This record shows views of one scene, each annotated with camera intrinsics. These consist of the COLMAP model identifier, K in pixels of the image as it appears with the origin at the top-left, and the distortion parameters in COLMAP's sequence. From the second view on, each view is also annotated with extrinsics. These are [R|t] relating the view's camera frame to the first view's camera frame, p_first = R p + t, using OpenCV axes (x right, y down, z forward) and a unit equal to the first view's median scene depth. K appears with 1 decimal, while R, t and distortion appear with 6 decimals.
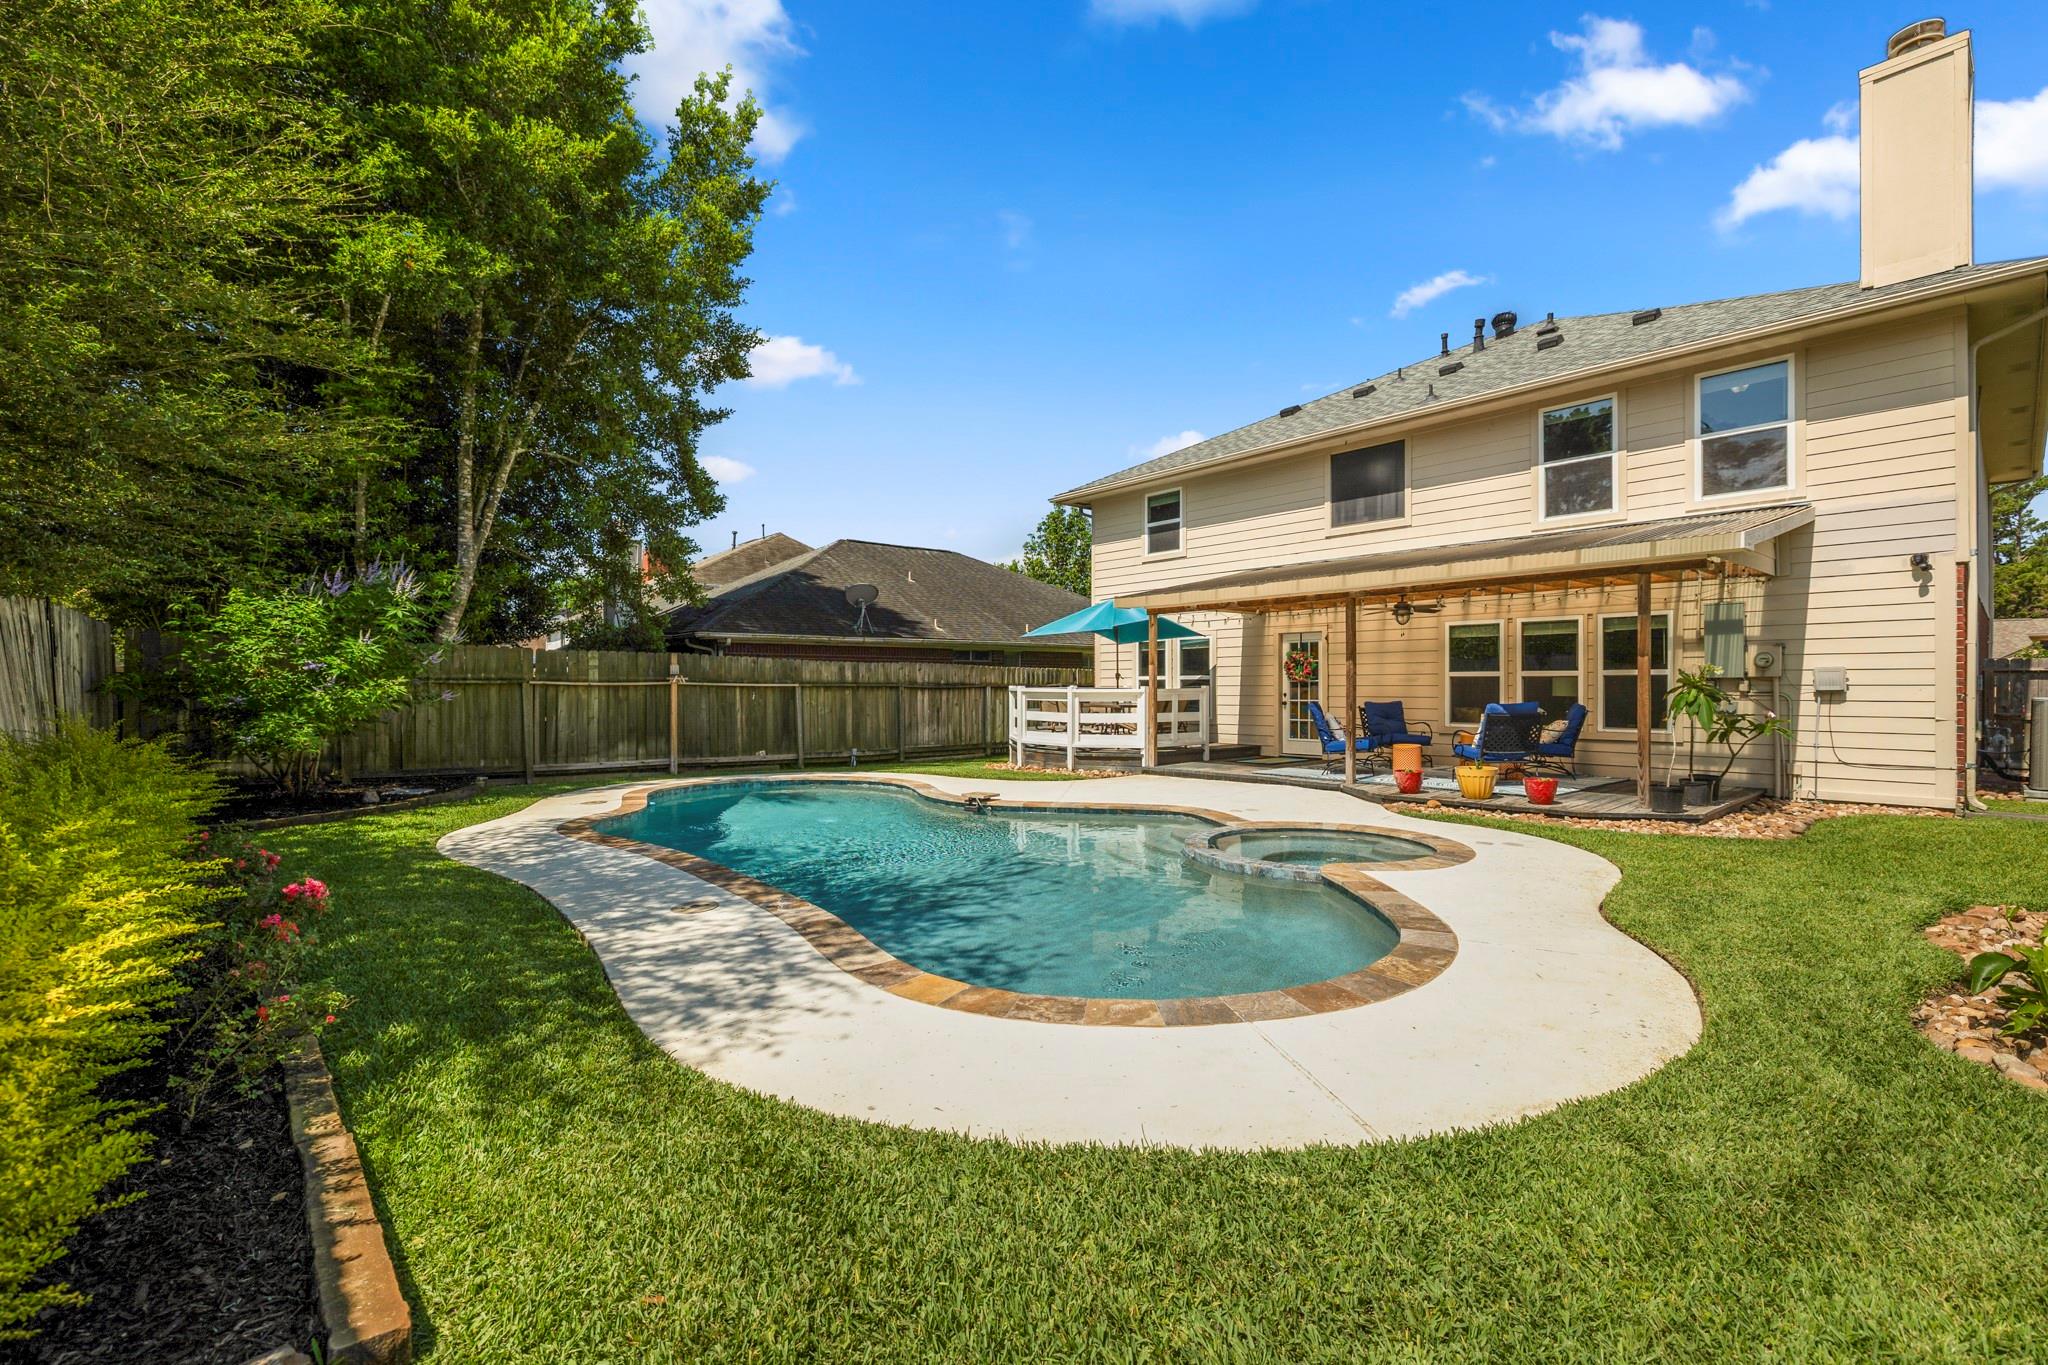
lens RADIAL K [[878.4, 0, 1032.2], [0, 878.4, 691.7], [0, 0, 1]] dist [0.001646, 0.000266]
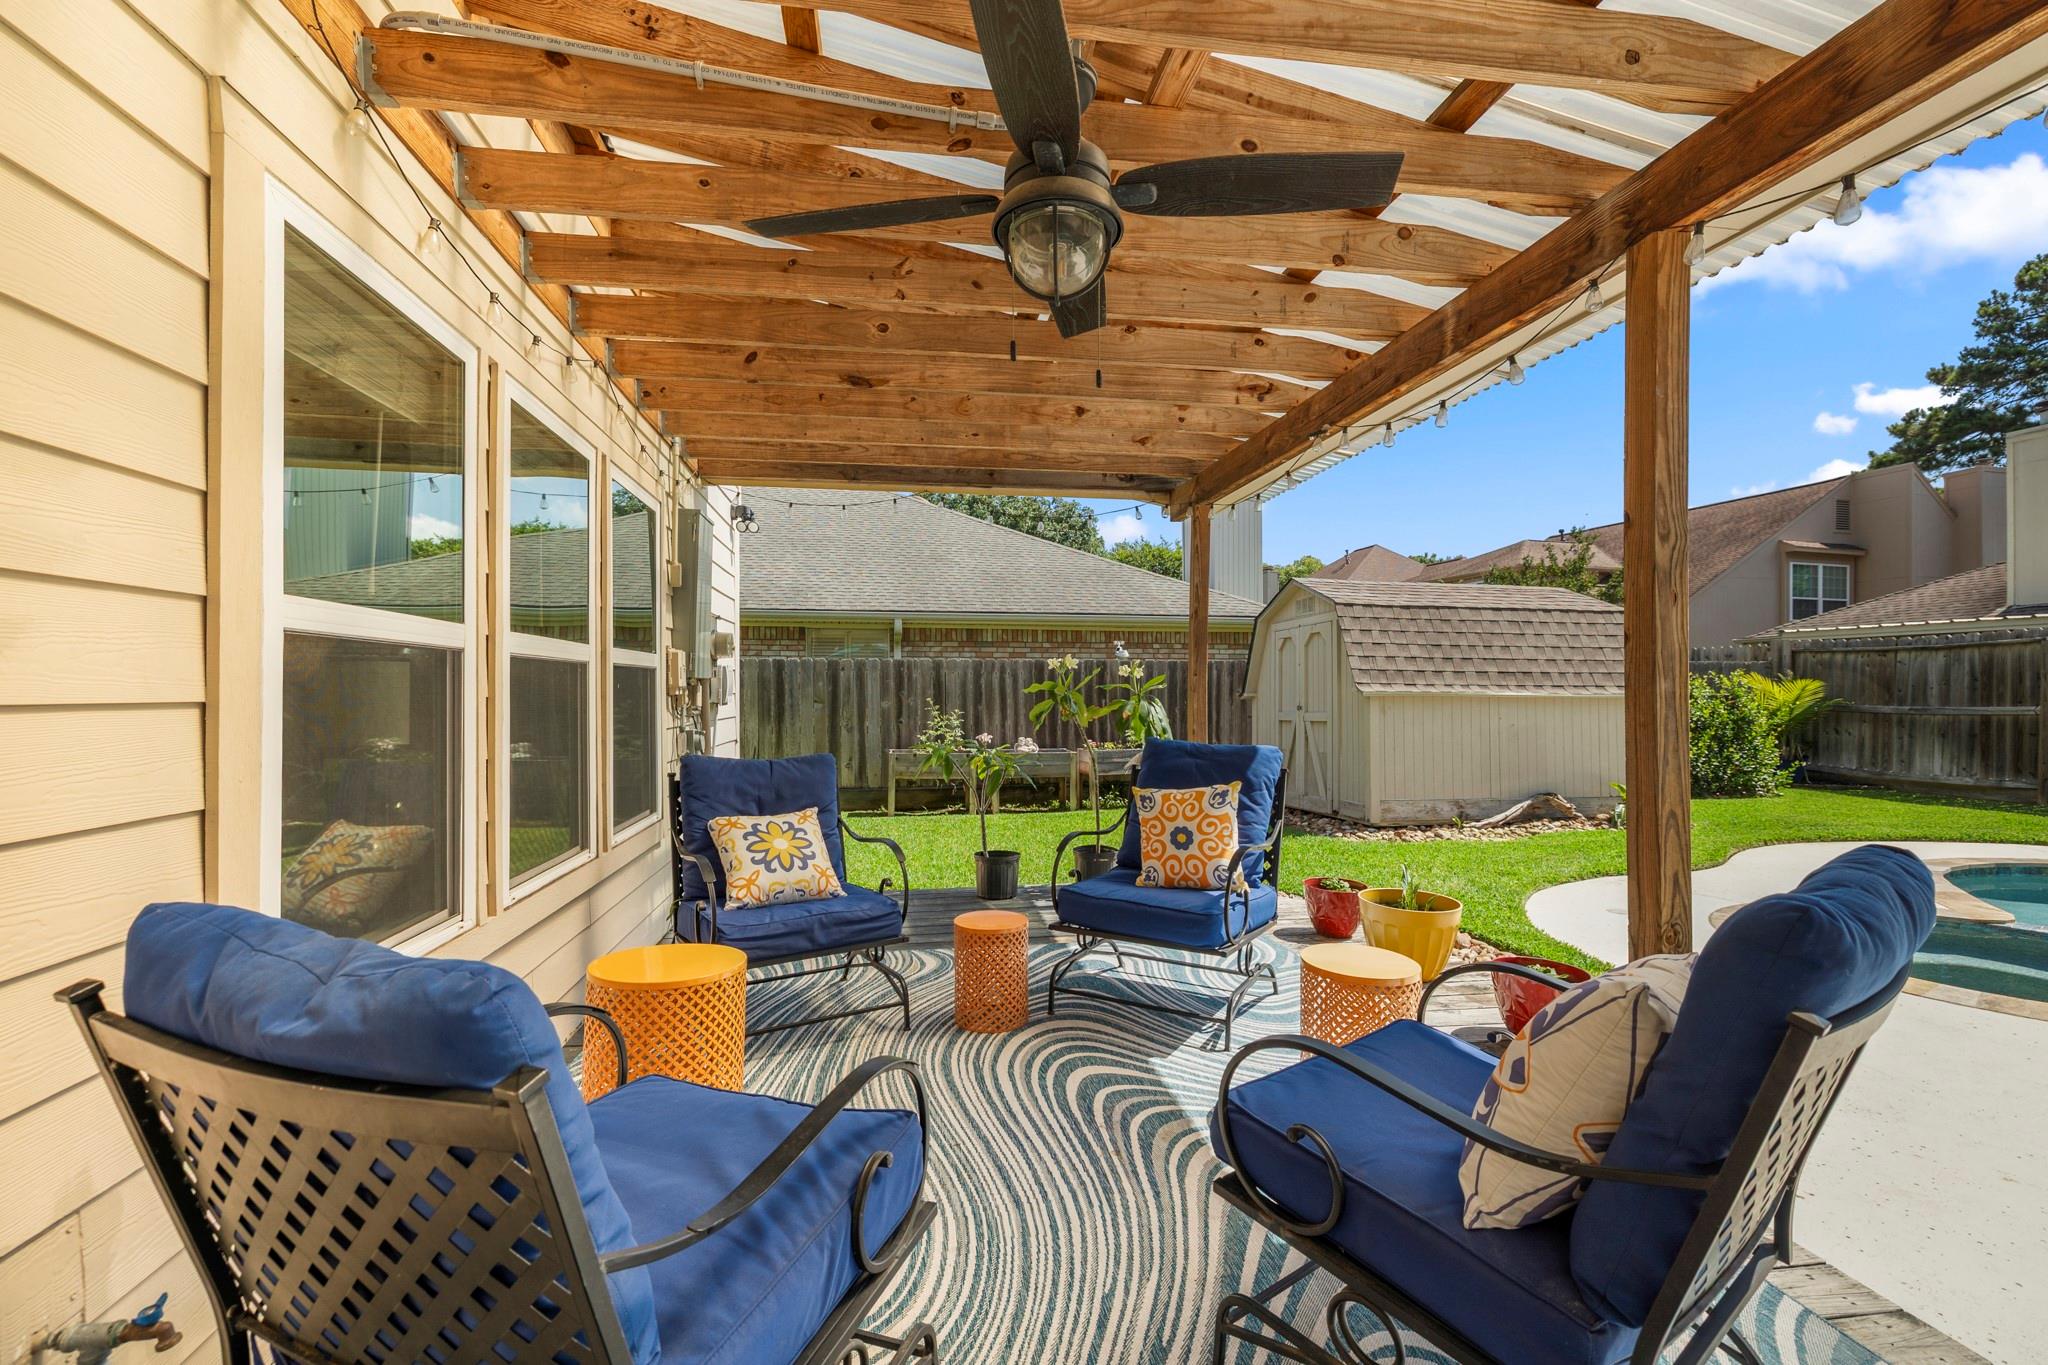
lens RADIAL K [[869.8, 0, 1029.9], [0, 869.8, 680.9], [0, 0, 1]] dist [0.001344, 0.000010]
pose [[-0.838859, 0.009126, 0.544273, 0.307631], [0.007380, 0.999958, -0.005392, -0.008438], [-0.544299, -0.000506, -0.838891, 1.009257]]
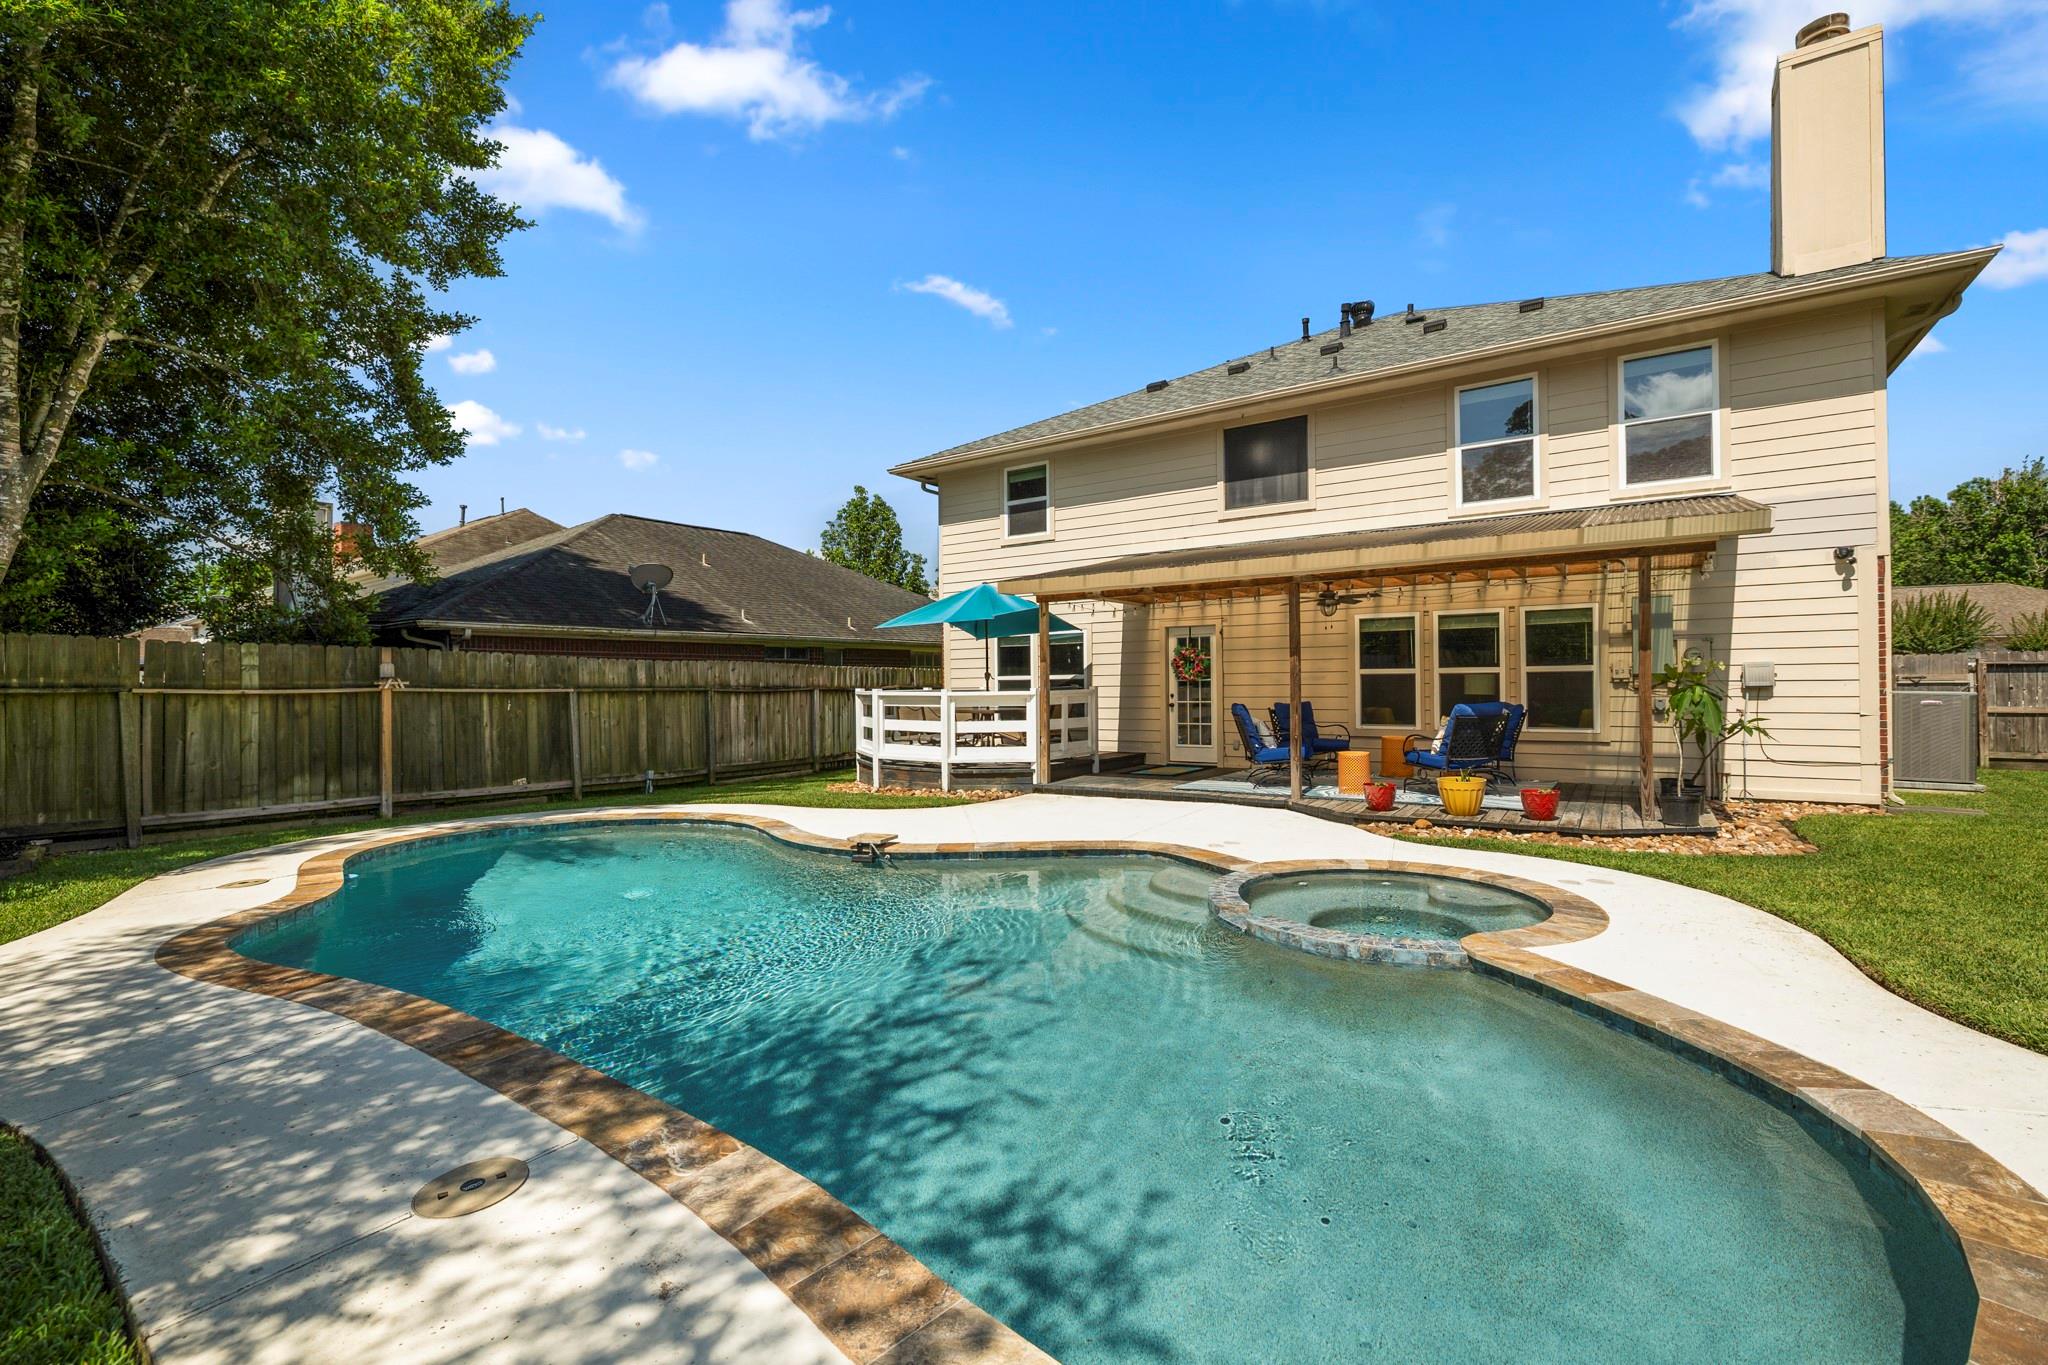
lens RADIAL K [[879.9, 0, 1032.2], [0, 879.9, 684.0], [0, 0, 1]] dist [0.001981, 0.000228]
pose [[0.968317, -0.008049, 0.249593, -0.083412], [0.010432, 0.999912, -0.008225, -0.002971], [-0.249505, 0.010568, 0.968316, 0.188349]]
